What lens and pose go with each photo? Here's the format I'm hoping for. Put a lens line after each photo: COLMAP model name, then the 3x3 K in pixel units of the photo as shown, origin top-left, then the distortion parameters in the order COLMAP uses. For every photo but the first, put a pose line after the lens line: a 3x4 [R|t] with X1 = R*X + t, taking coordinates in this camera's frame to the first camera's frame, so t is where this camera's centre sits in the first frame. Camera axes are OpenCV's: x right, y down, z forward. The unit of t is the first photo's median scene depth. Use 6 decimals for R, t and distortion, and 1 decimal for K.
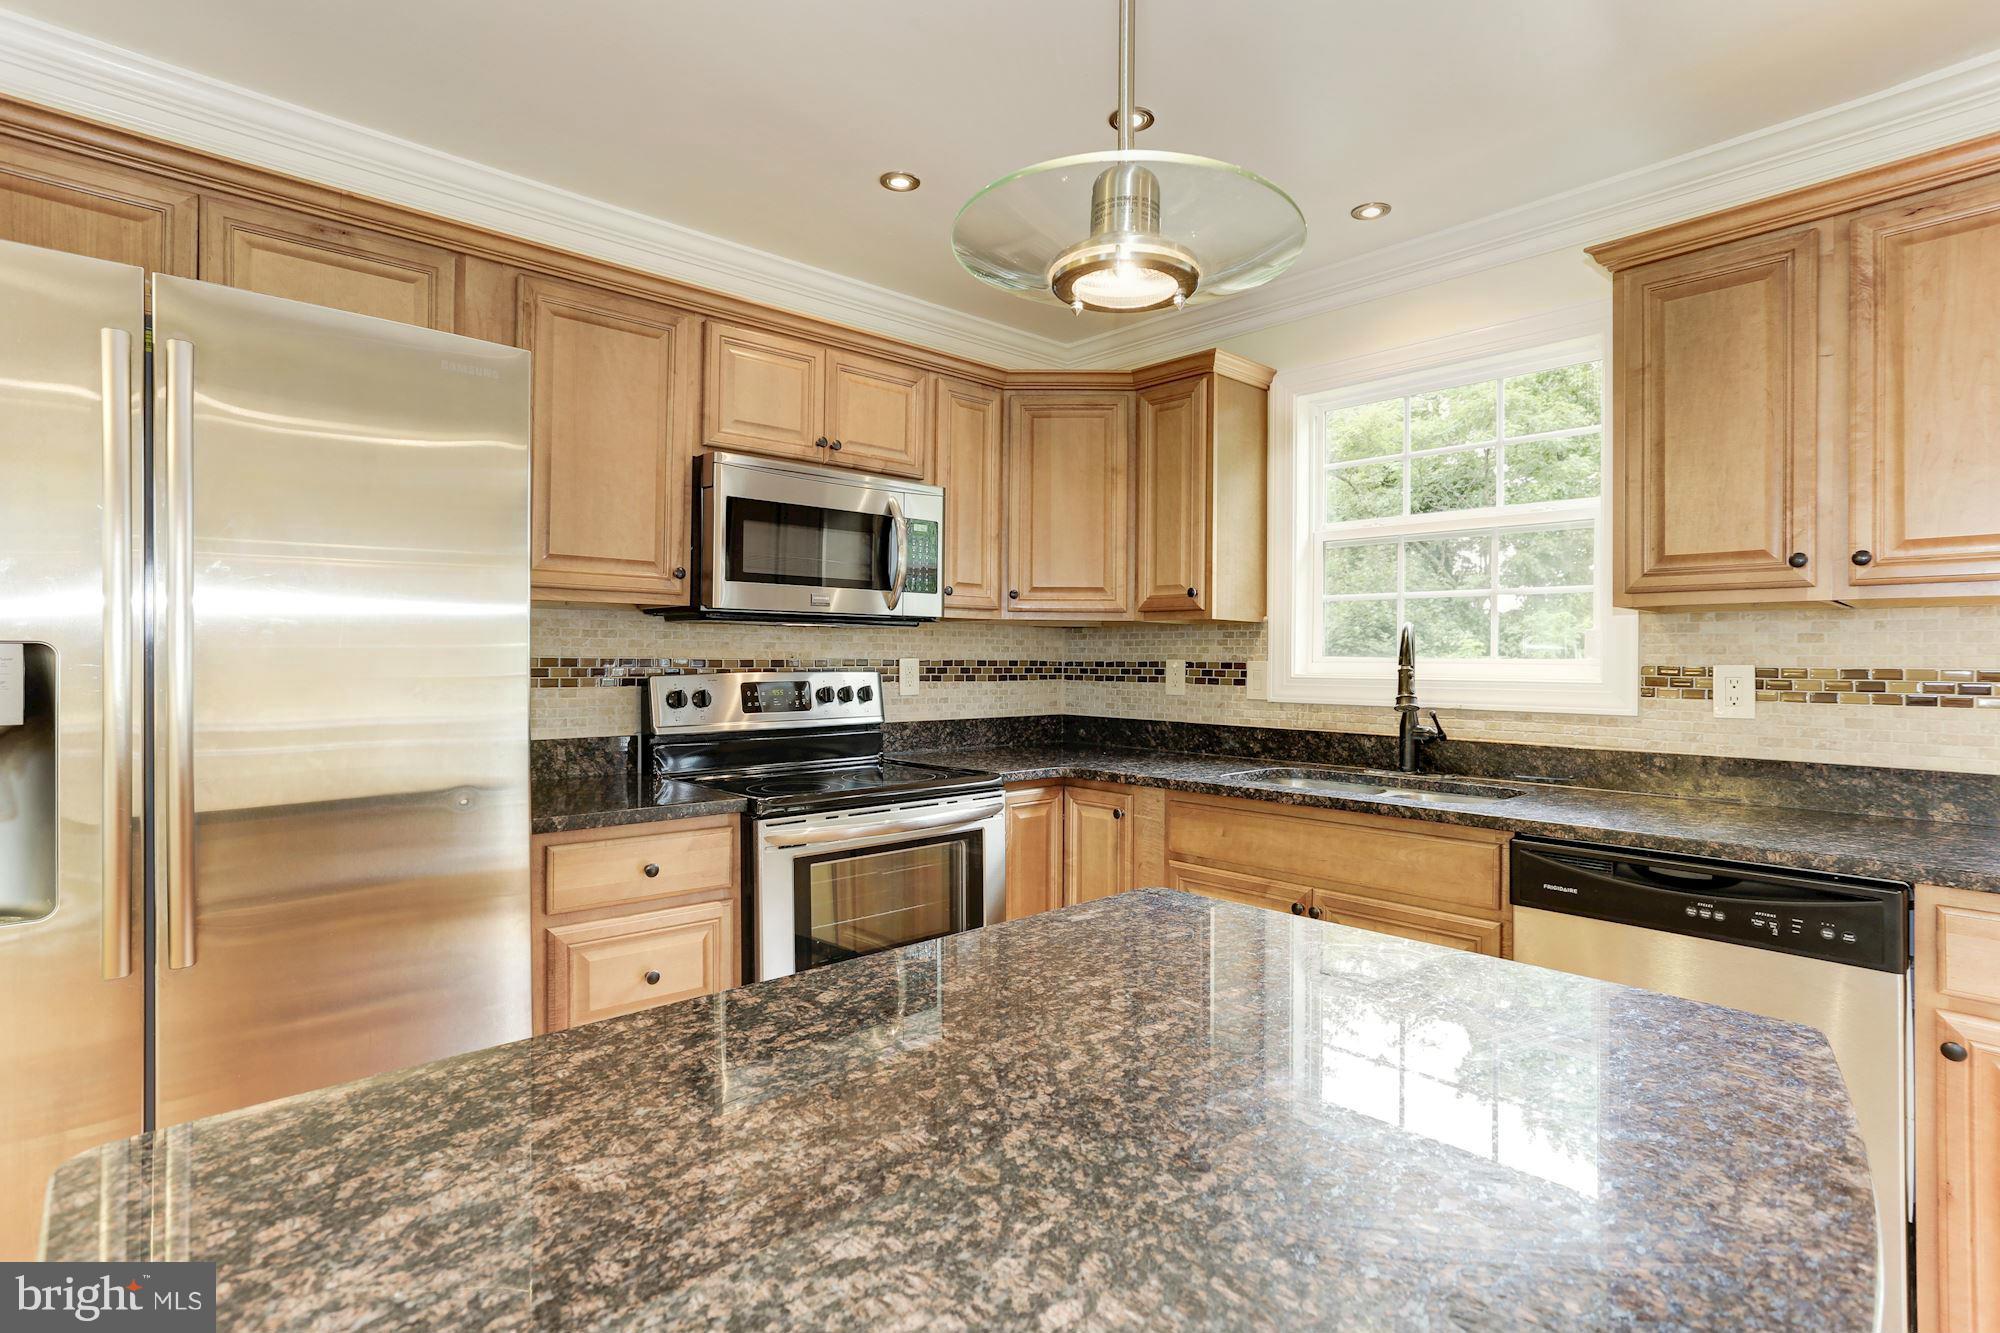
lens RADIAL K [[981.0, 0, 1005.6], [0, 981.0, 658.9], [0, 0, 1]] dist [-0.066000, 0.041790]
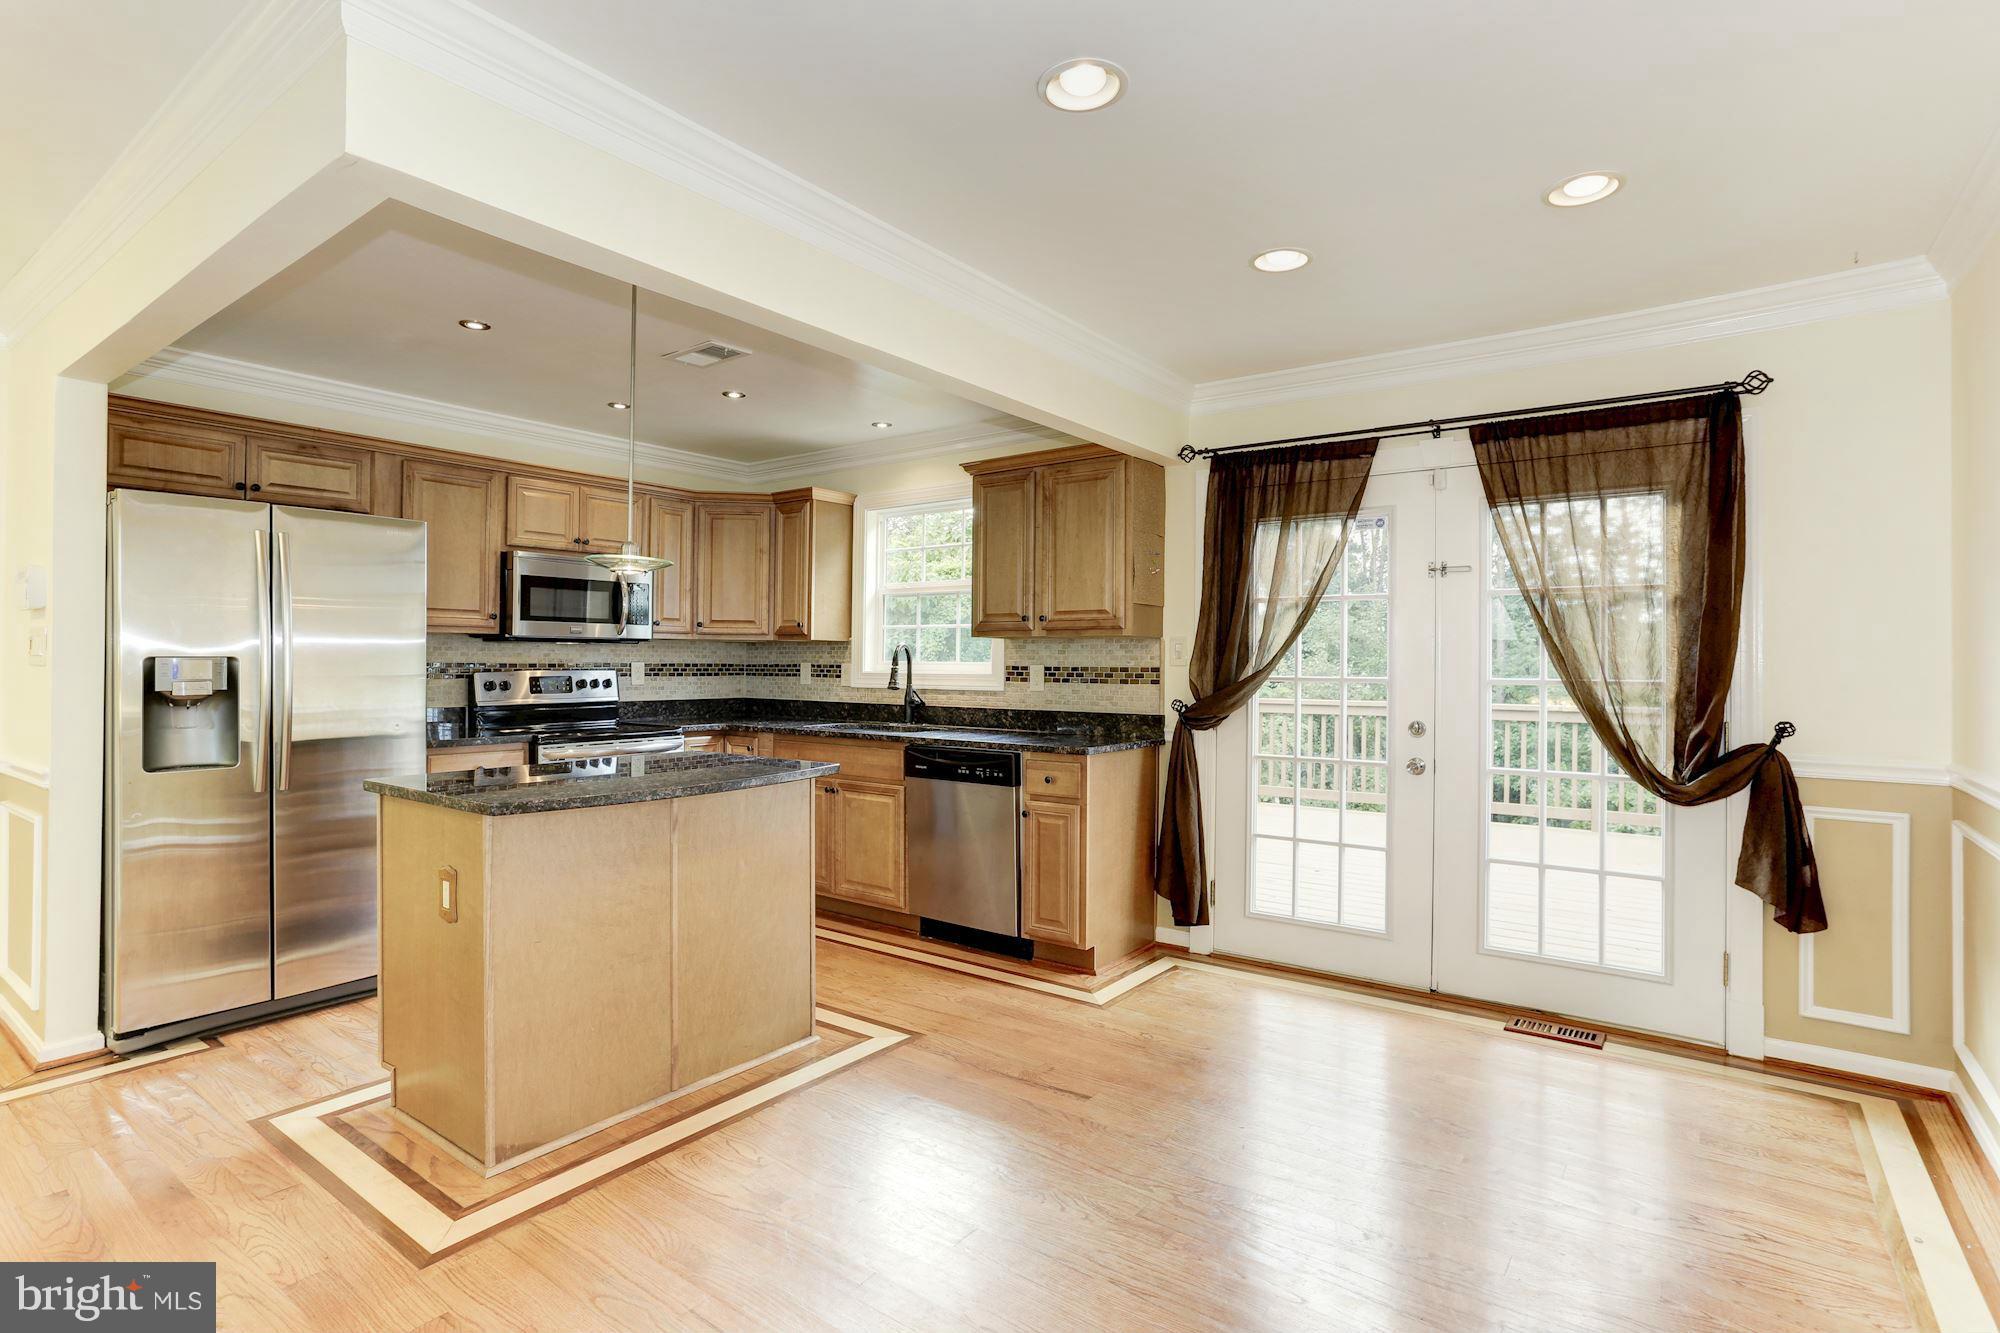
lens RADIAL K [[981.0, 0, 1005.6], [0, 981.0, 658.9], [0, 0, 1]] dist [-0.066000, 0.041790]
pose [[0.982144, -0.000805, 0.188129, 0.241120], [0.001452, 0.999993, -0.003304, -0.000076], [-0.188125, 0.003519, 0.982139, -0.862579]]
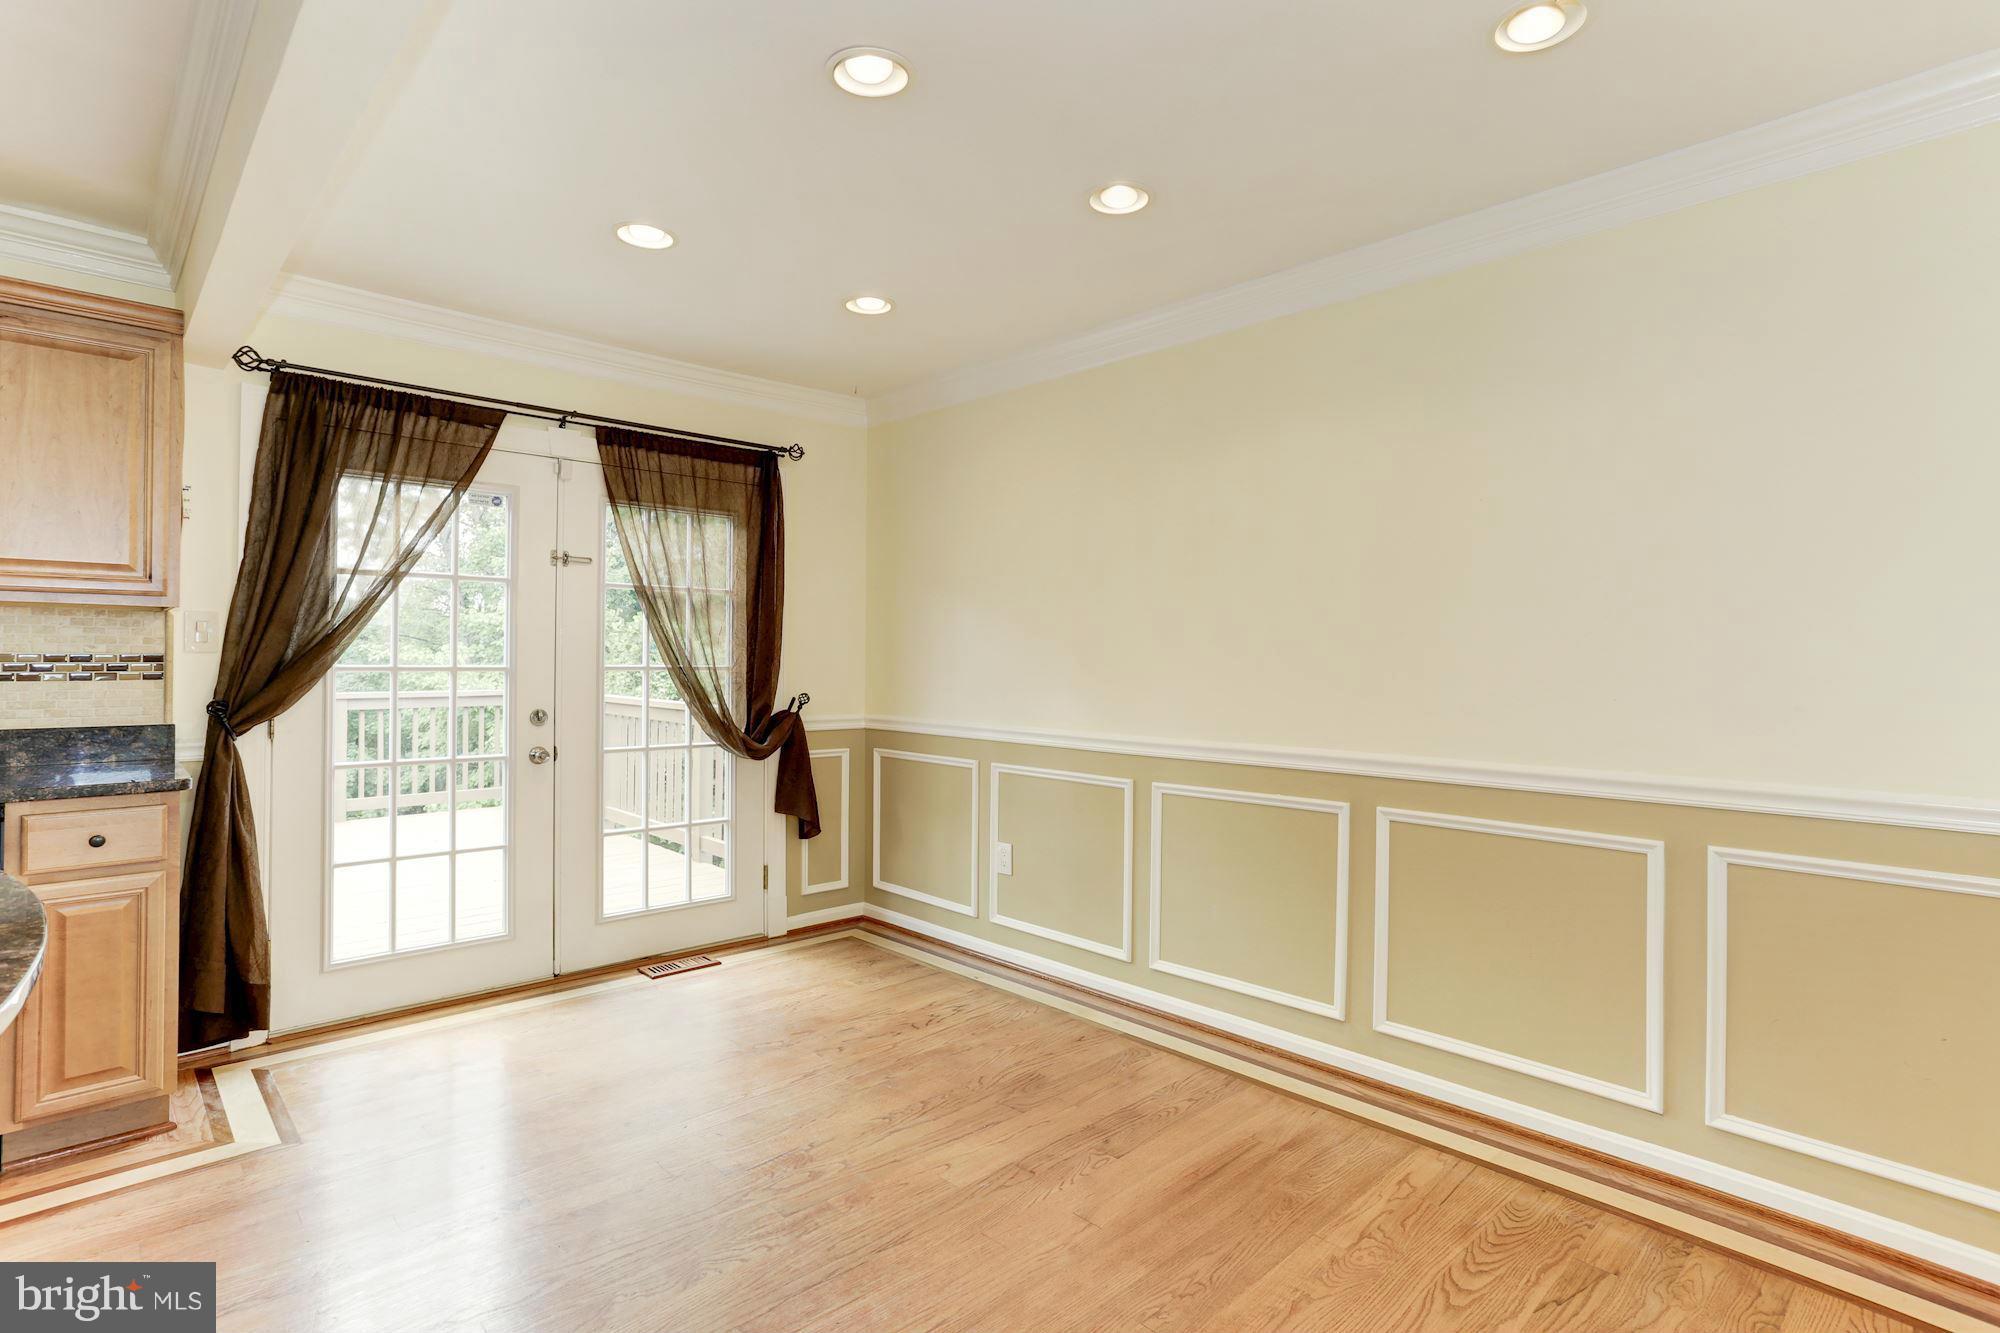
lens RADIAL K [[981.0, 0, 1005.6], [0, 981.0, 658.9], [0, 0, 1]] dist [-0.066000, 0.041790]
pose [[-0.025582, -0.008345, 0.999638, -0.286471], [-0.008403, 0.999932, 0.008132, -0.002943], [-0.999637, -0.008192, -0.025651, -0.251288]]
